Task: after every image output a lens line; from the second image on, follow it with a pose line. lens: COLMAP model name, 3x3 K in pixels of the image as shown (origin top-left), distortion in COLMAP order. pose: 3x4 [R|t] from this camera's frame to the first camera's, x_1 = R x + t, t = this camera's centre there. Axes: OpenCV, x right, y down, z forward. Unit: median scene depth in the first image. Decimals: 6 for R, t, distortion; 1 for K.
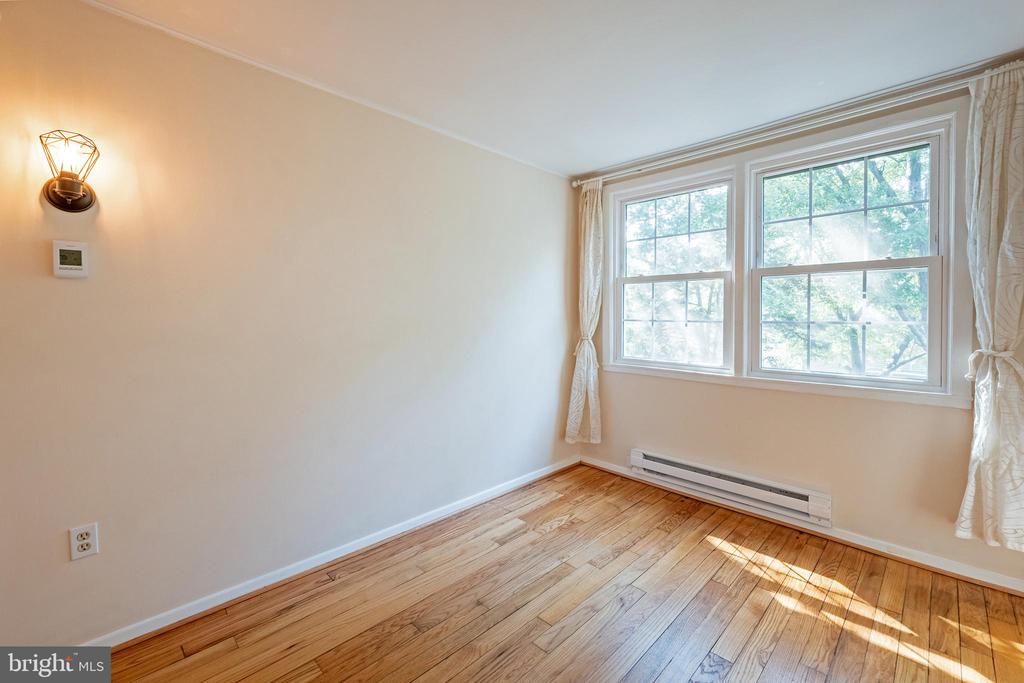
lens RADIAL K [[422.8, 0, 514.9], [0, 422.8, 312.9], [0, 0, 1]] dist [-0.000860, -0.000030]
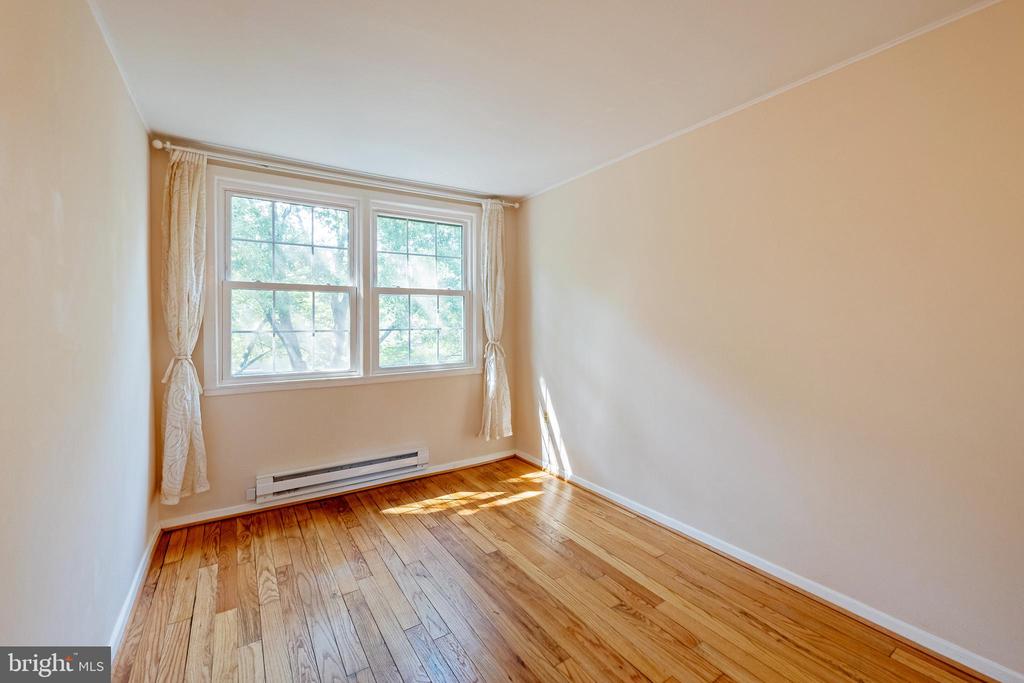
lens RADIAL K [[430.1, 0, 510.7], [0, 430.1, 310.7], [0, 0, 1]] dist [-0.002224, -0.000296]
pose [[0.210135, 0.016580, 0.977532, -0.616242], [-0.003280, 0.999863, -0.016254, -0.016991], [-0.977667, 0.000209, 0.210161, 0.367724]]
